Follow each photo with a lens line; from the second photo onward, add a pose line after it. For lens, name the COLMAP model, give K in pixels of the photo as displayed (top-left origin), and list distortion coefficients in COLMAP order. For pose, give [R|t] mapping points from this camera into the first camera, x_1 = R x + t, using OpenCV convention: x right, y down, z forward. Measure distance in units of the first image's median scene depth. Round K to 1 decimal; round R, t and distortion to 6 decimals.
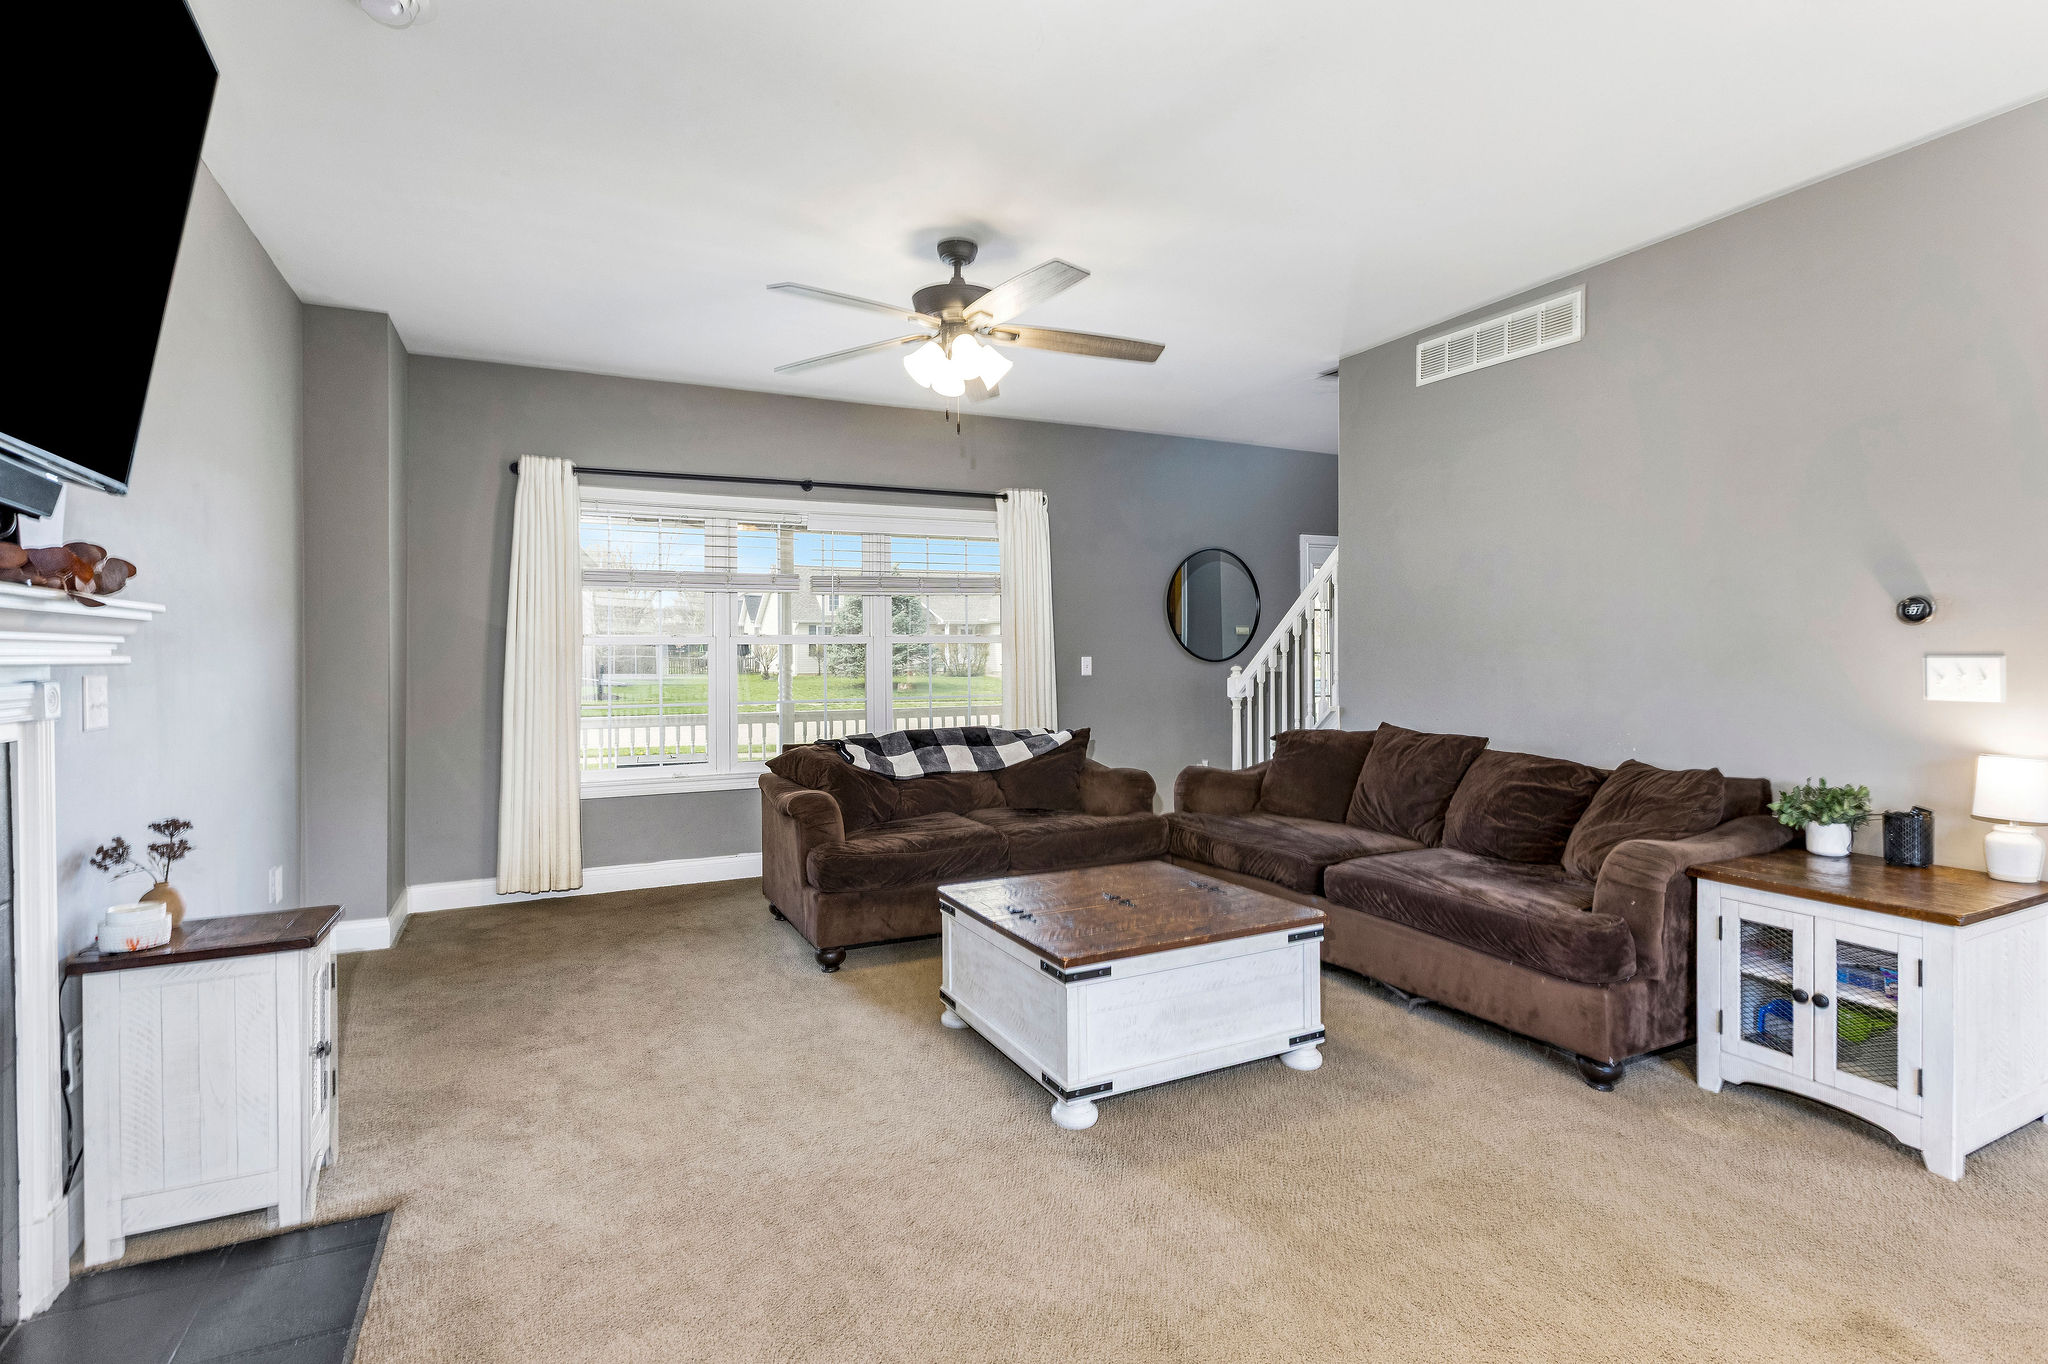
lens RADIAL K [[976.3, 0, 986.5], [0, 976.3, 650.7], [0, 0, 1]] dist [-0.008465, 0.000029]
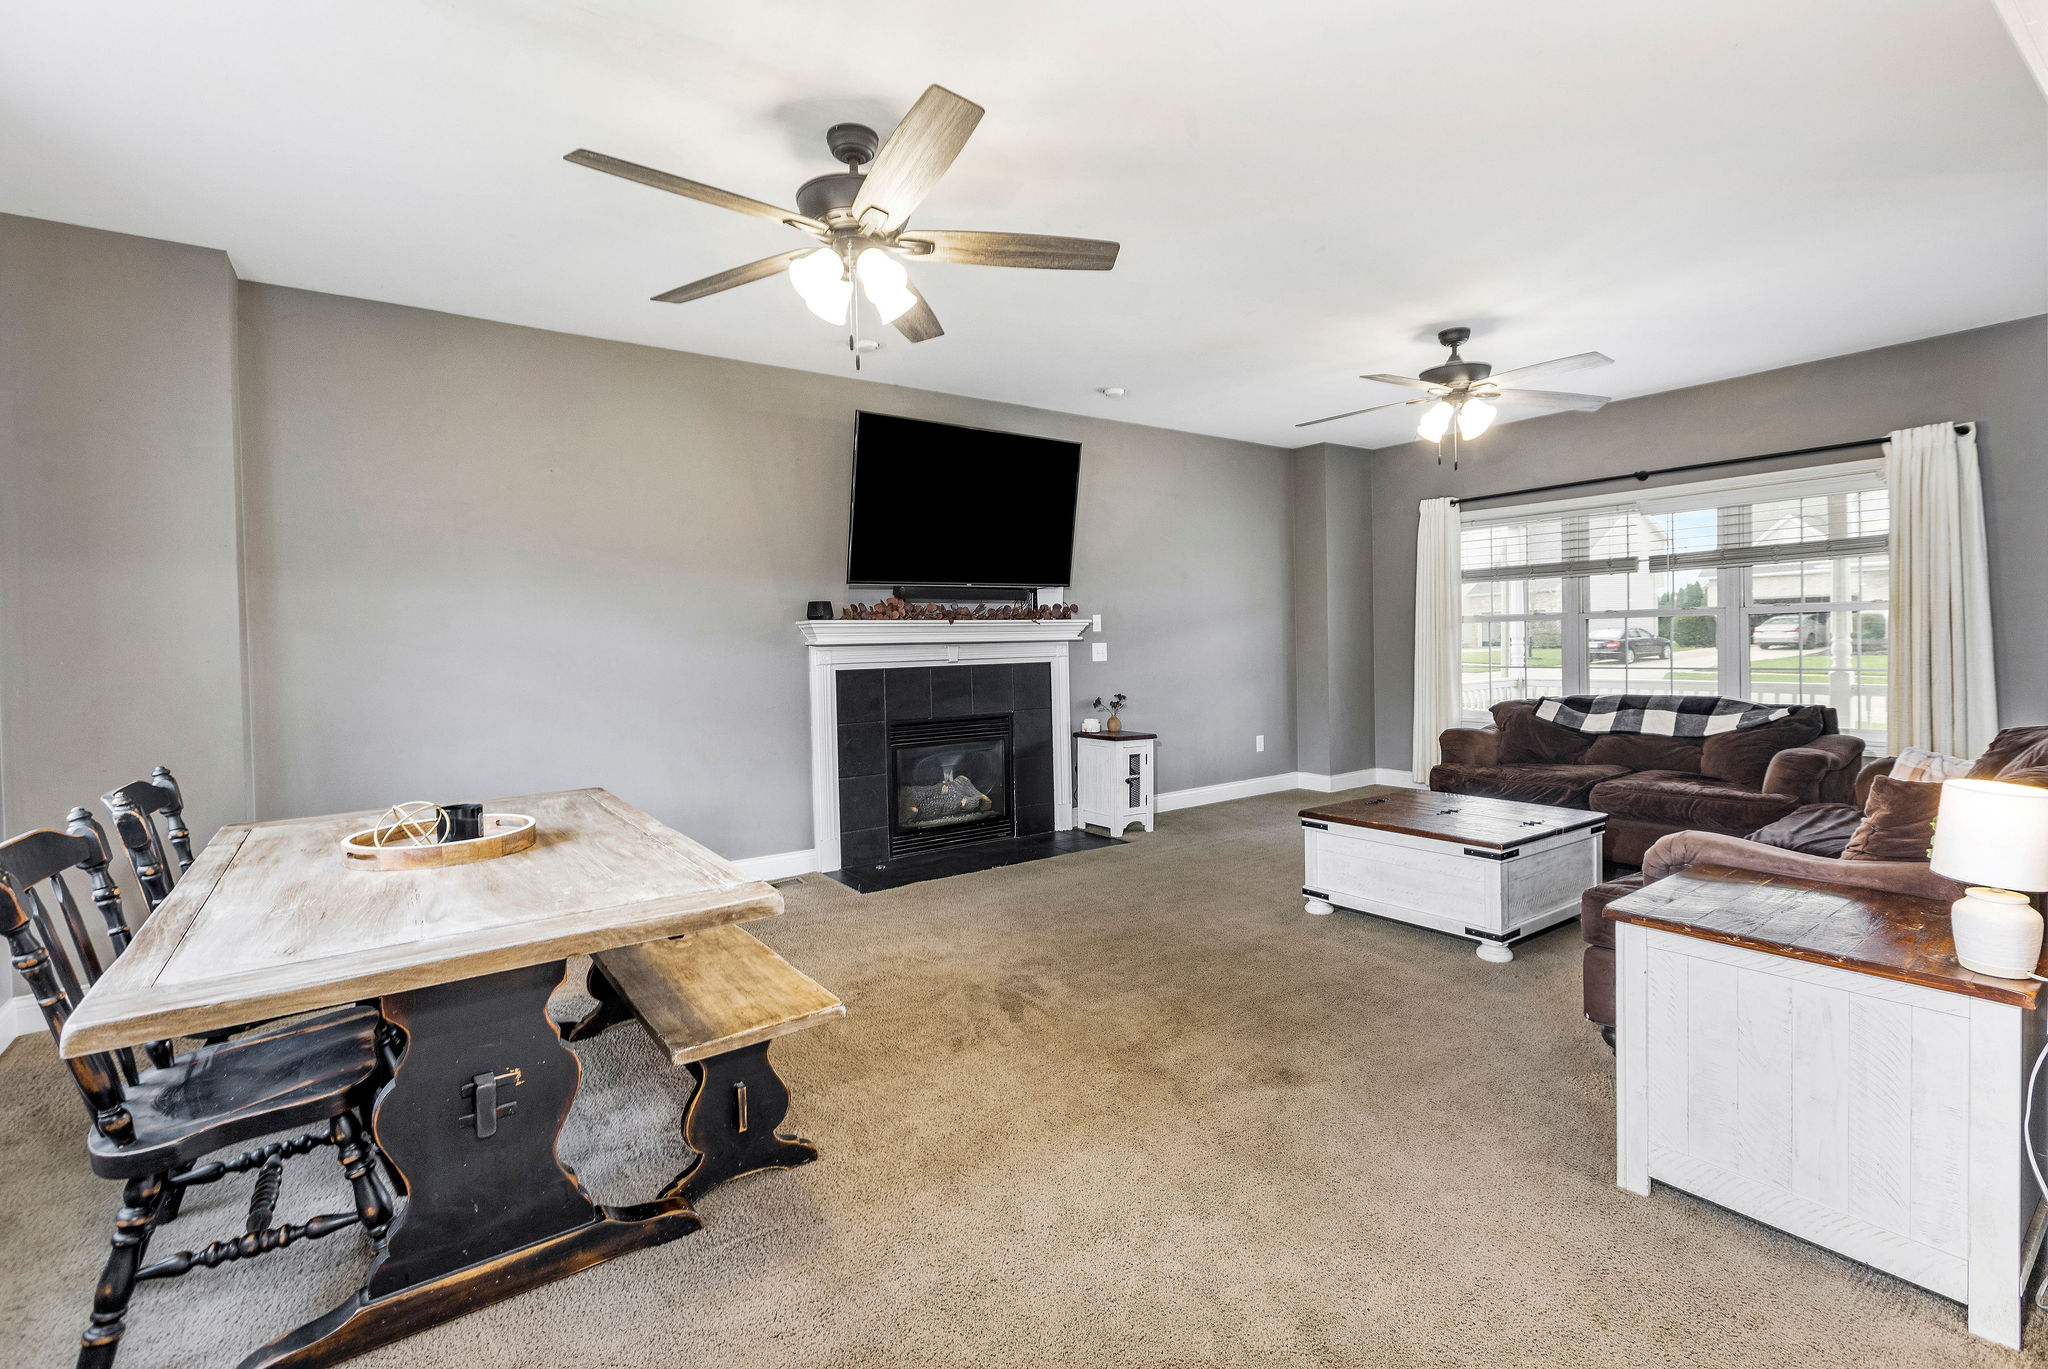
lens RADIAL K [[927.2, 0, 1037.5], [0, 927.2, 652.5], [0, 0, 1]] dist [-0.002891, -0.000156]
pose [[0.181502, 0.015667, -0.983266, 0.844005], [0.022614, 0.999542, 0.020101, -0.004170], [0.983131, -0.025884, 0.181064, 0.133670]]
